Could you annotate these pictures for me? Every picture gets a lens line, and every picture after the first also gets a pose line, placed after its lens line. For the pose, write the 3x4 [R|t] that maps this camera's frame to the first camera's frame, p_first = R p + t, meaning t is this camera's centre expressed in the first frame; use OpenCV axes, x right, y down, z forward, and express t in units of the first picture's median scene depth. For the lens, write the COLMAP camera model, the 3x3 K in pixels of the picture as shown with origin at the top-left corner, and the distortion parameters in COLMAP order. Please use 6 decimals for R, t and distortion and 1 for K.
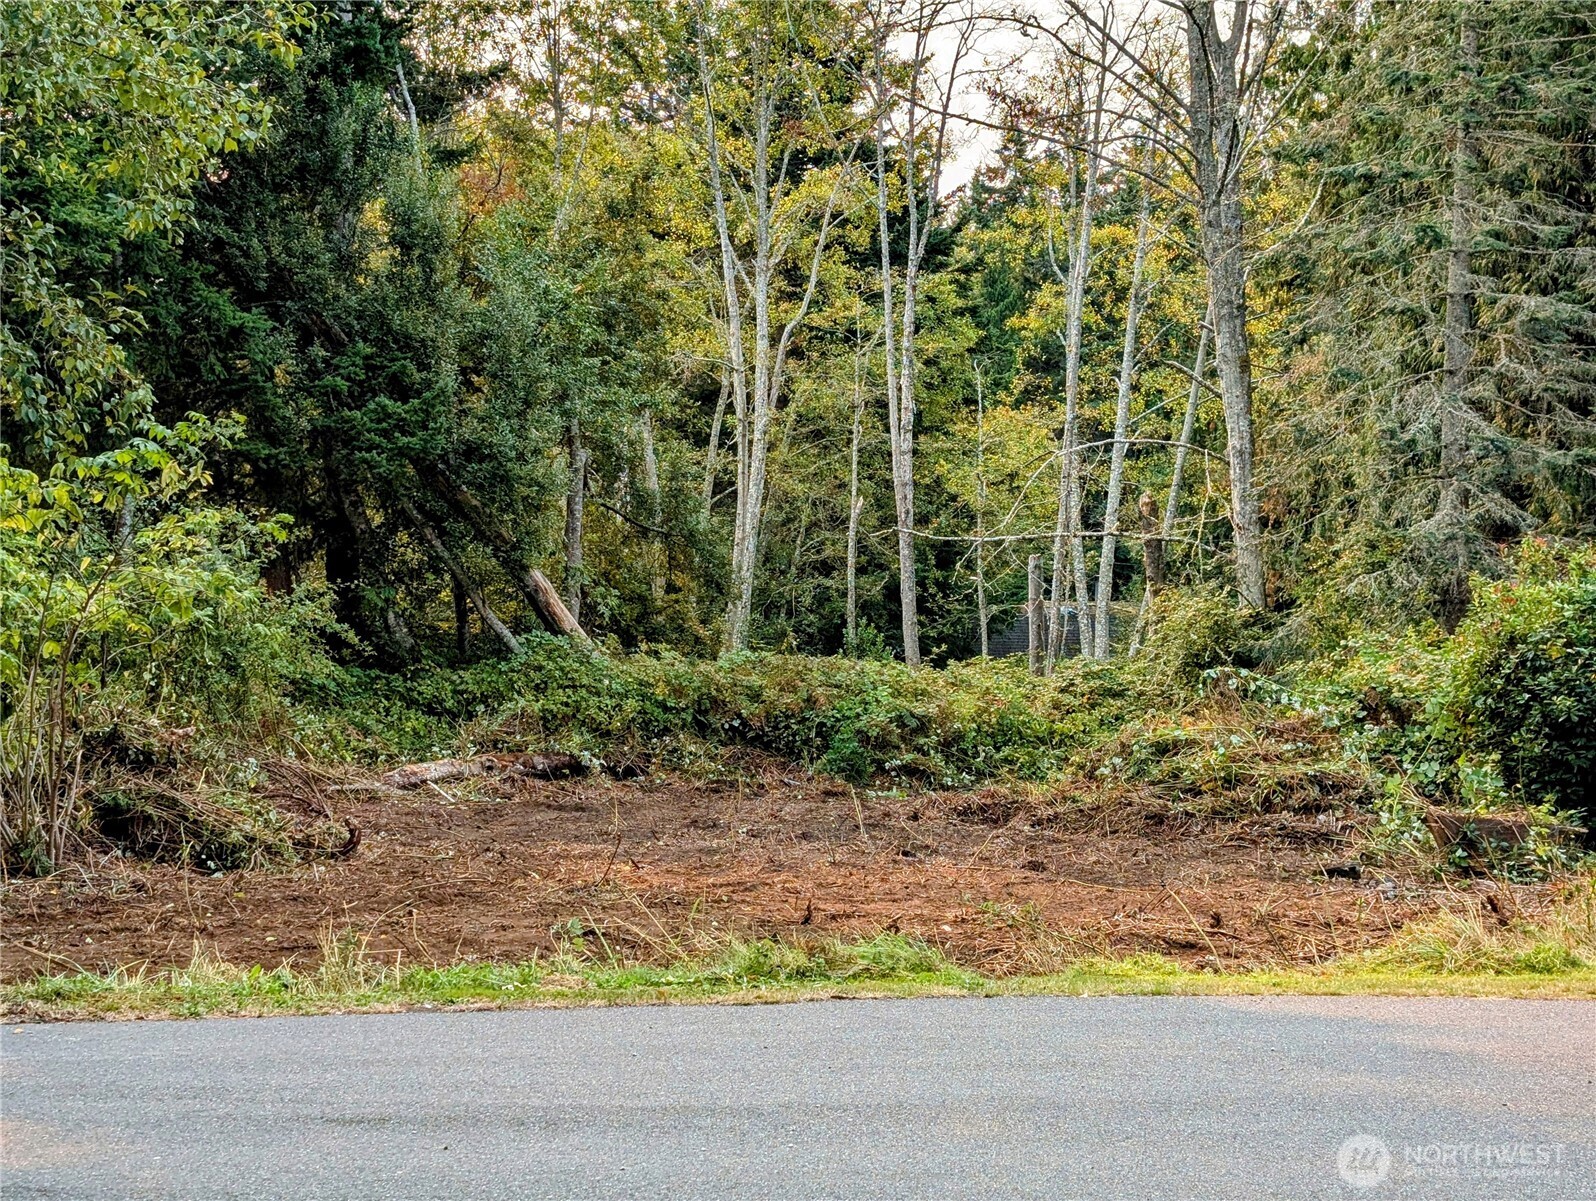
lens RADIAL K [[2532.3, 0, 806.9], [0, 2532.3, 600.5], [0, 0, 1]] dist [0.068911, 0.000000]
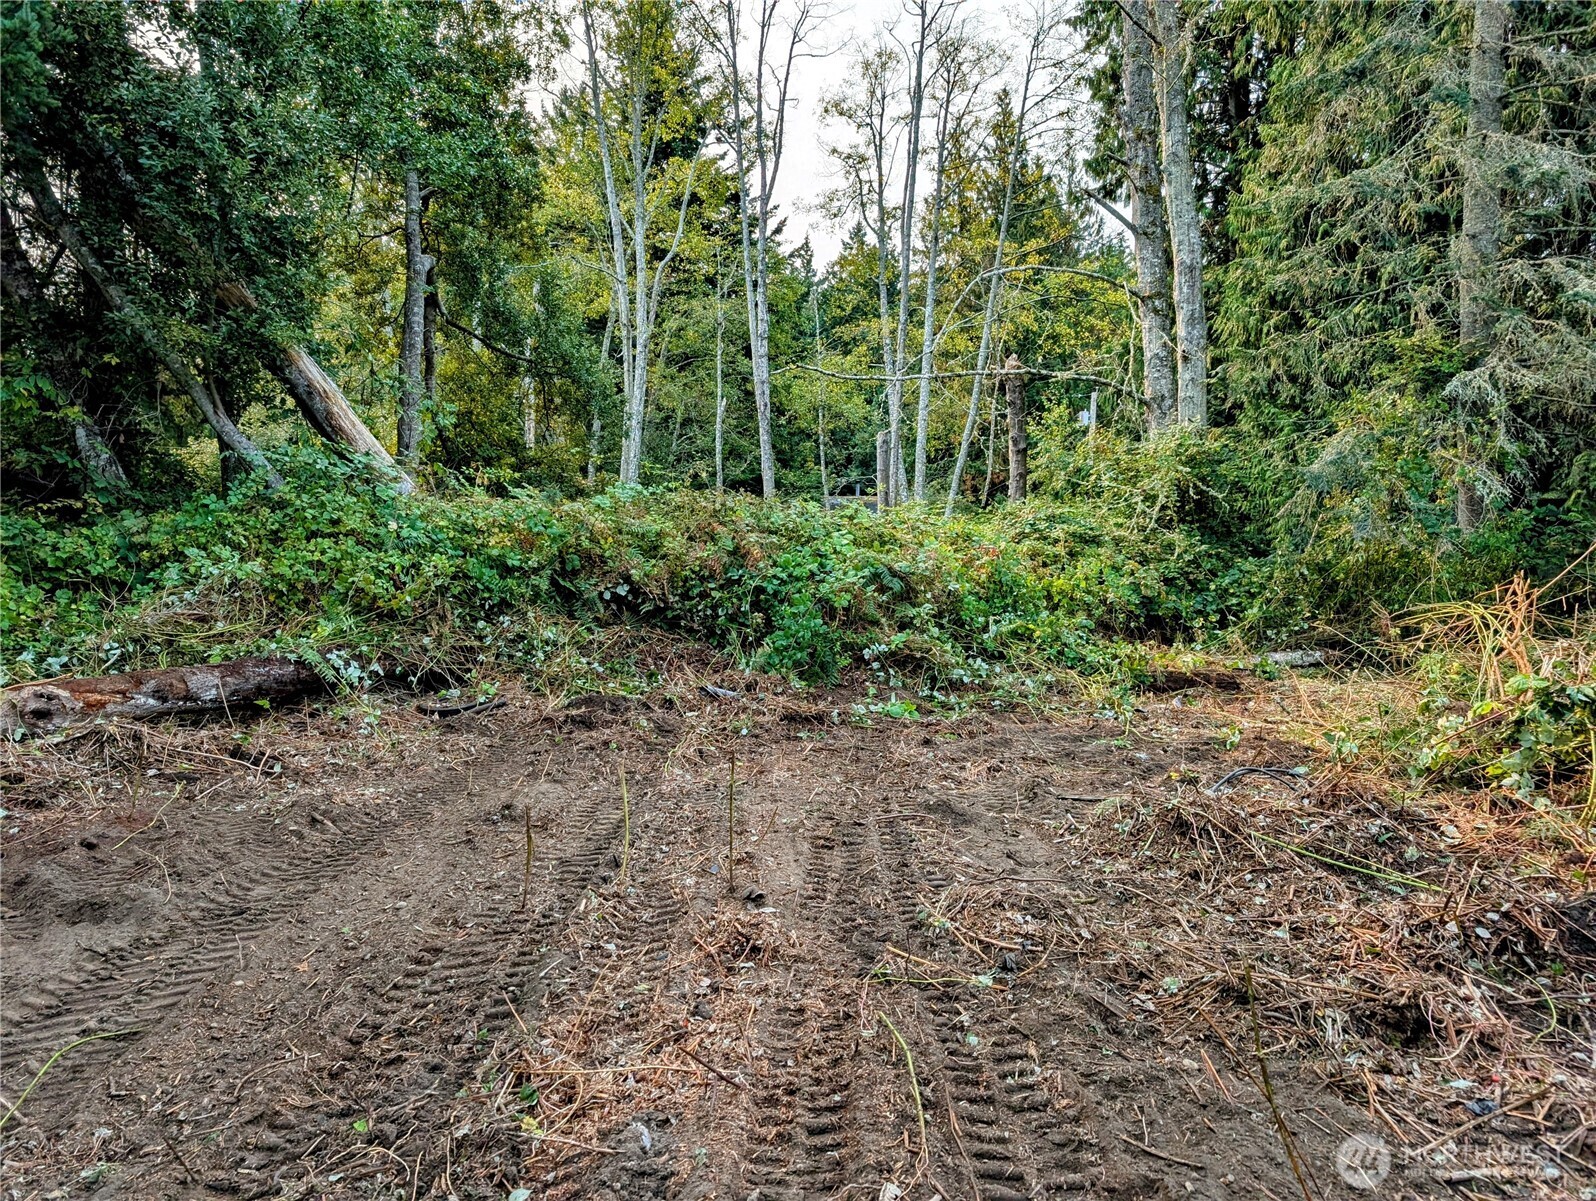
lens RADIAL K [[1124.2, 0, 805.6], [0, 1124.2, 600.8], [0, 0, 1]] dist [0.033199, -0.024829]
pose [[0.991910, -0.022327, 0.124966, -0.018051], [0.013209, 0.997221, 0.073318, 0.031562], [-0.126256, -0.071074, 0.989448, 0.729747]]
